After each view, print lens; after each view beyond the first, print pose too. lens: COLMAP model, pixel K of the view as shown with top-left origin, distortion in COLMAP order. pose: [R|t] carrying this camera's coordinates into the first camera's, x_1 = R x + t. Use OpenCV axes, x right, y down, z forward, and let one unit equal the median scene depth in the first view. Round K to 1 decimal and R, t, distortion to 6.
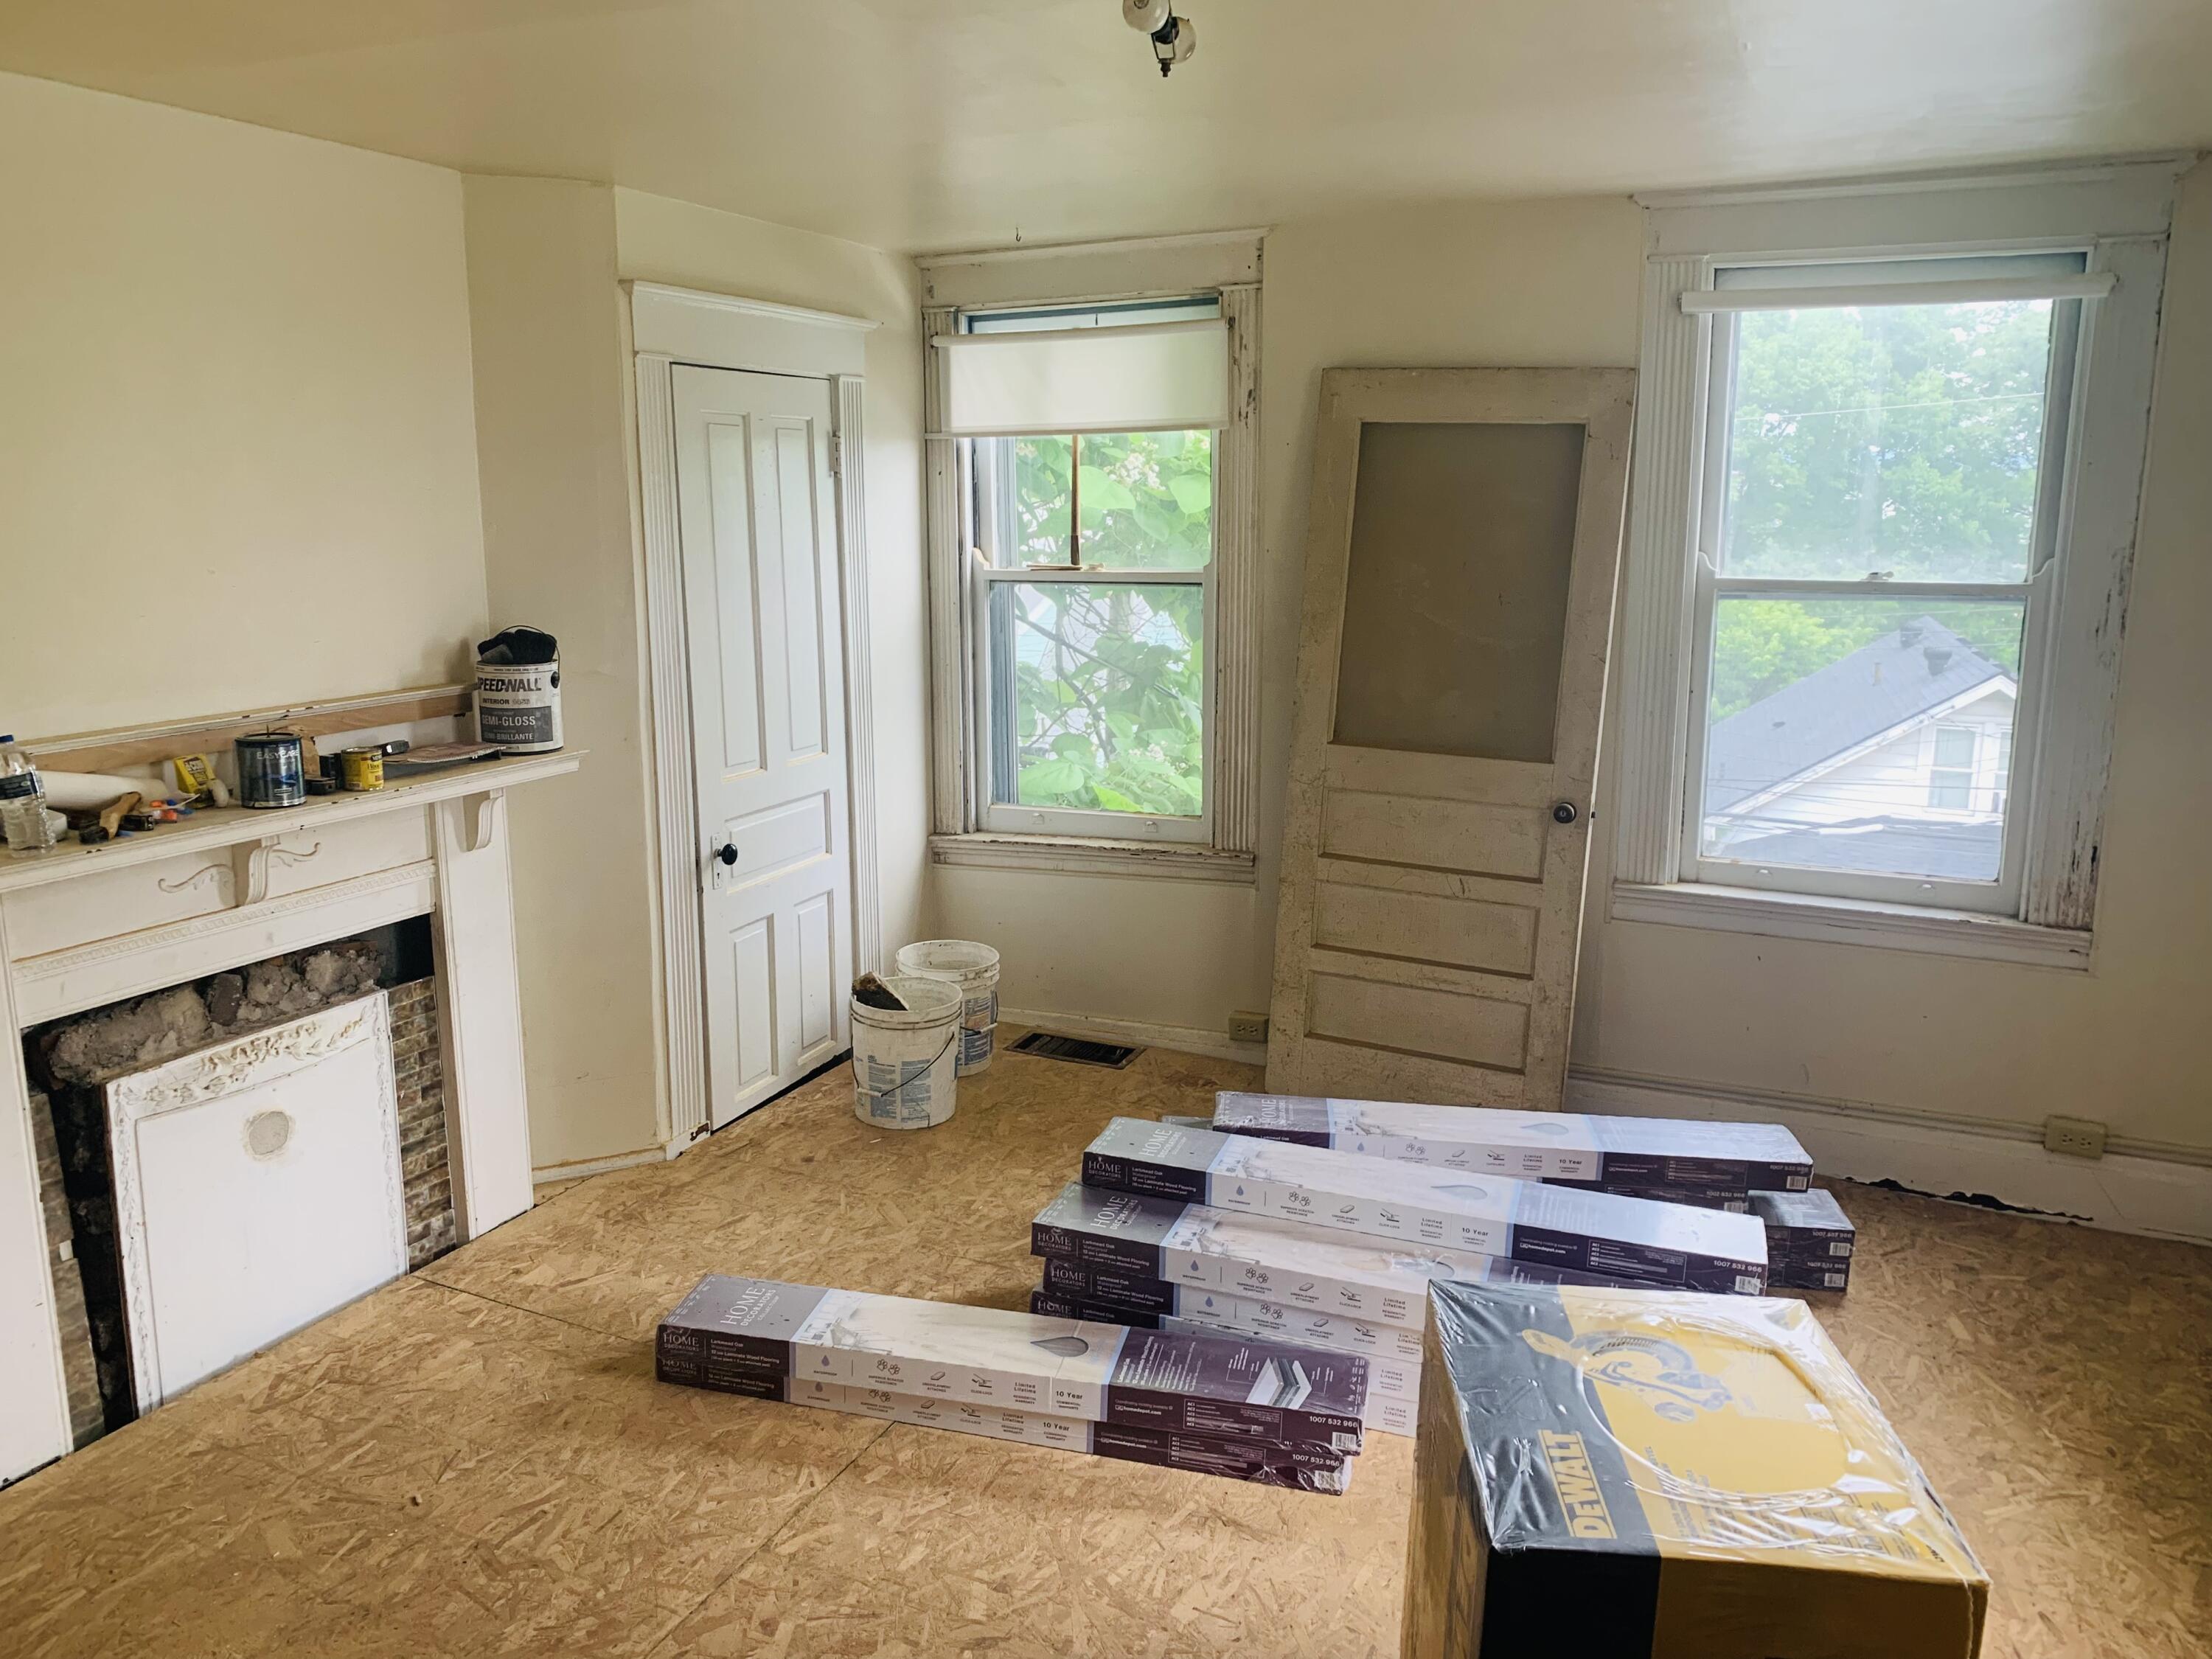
lens RADIAL K [[1663.0, 0, 1108.9], [0, 1663.0, 813.3], [0, 0, 1]] dist [0.019082, -0.014302]
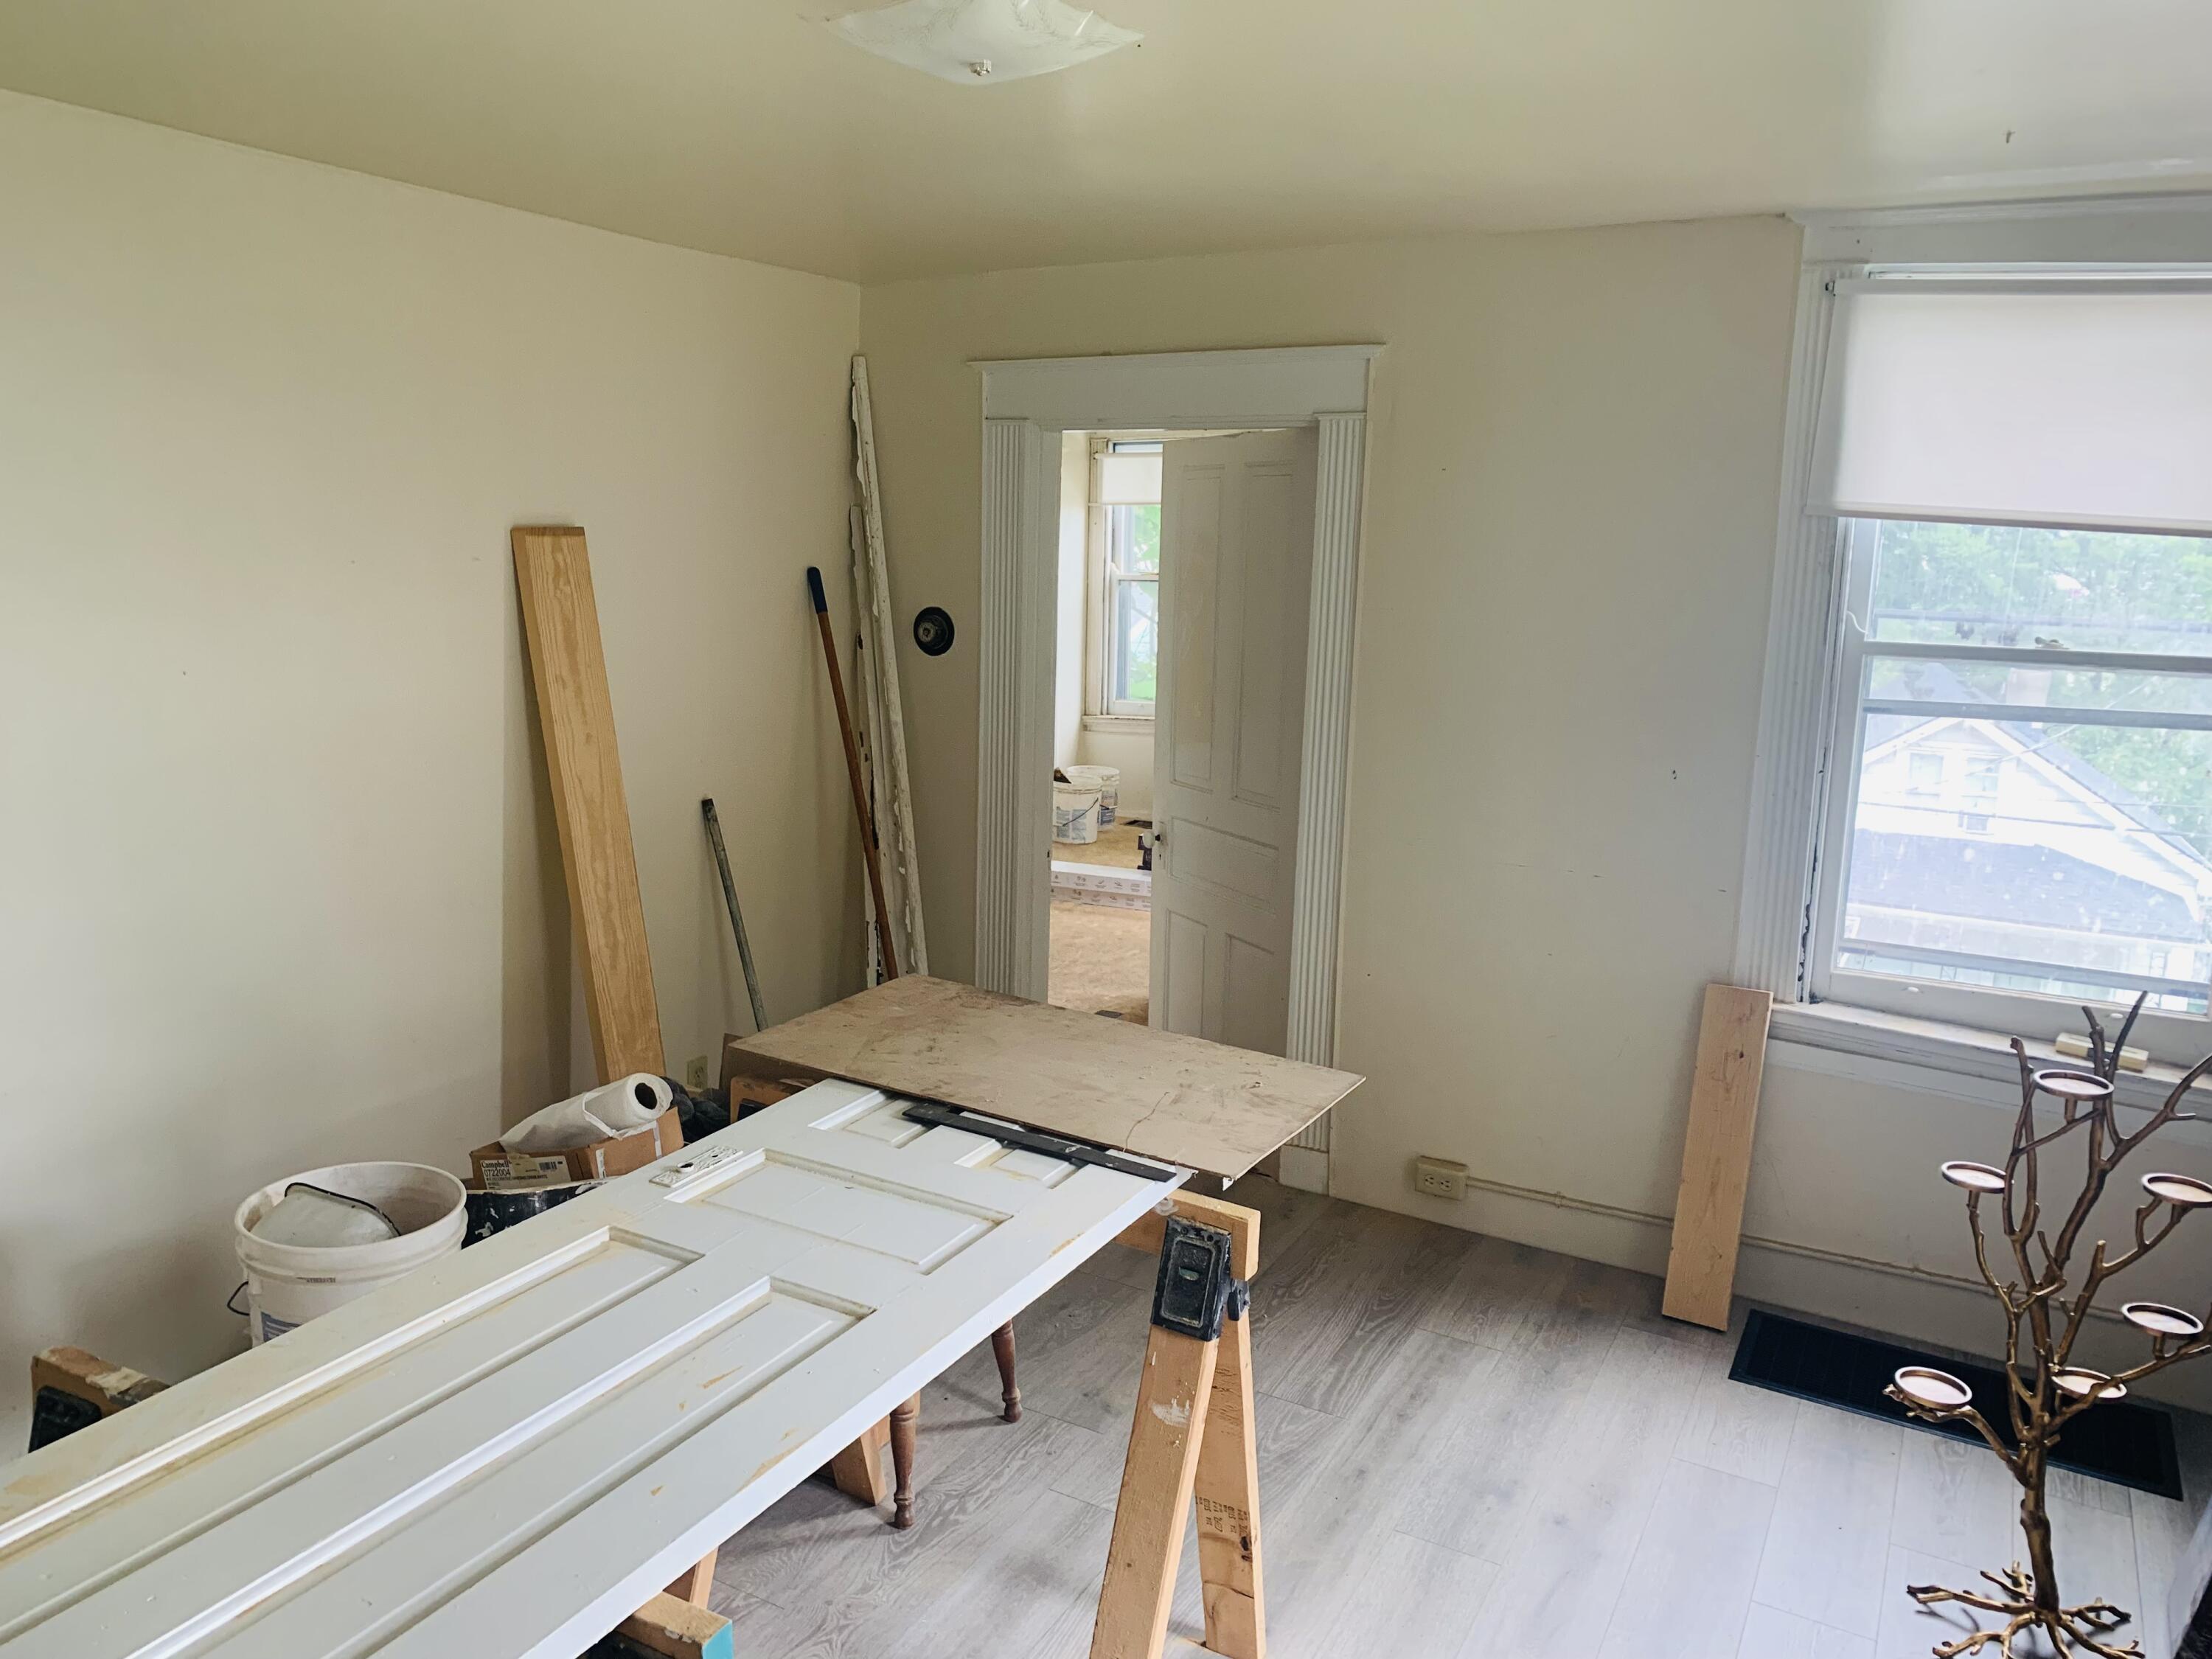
lens RADIAL K [[1663.0, 0, 1105.2], [0, 1663.0, 842.1], [0, 0, 1]] dist [0.019082, -0.014302]
pose [[0.998316, 0.029818, -0.049764, 0.017035], [-0.030260, 0.999509, -0.008161, 0.183392], [0.049496, 0.009653, 0.998728, -0.937793]]
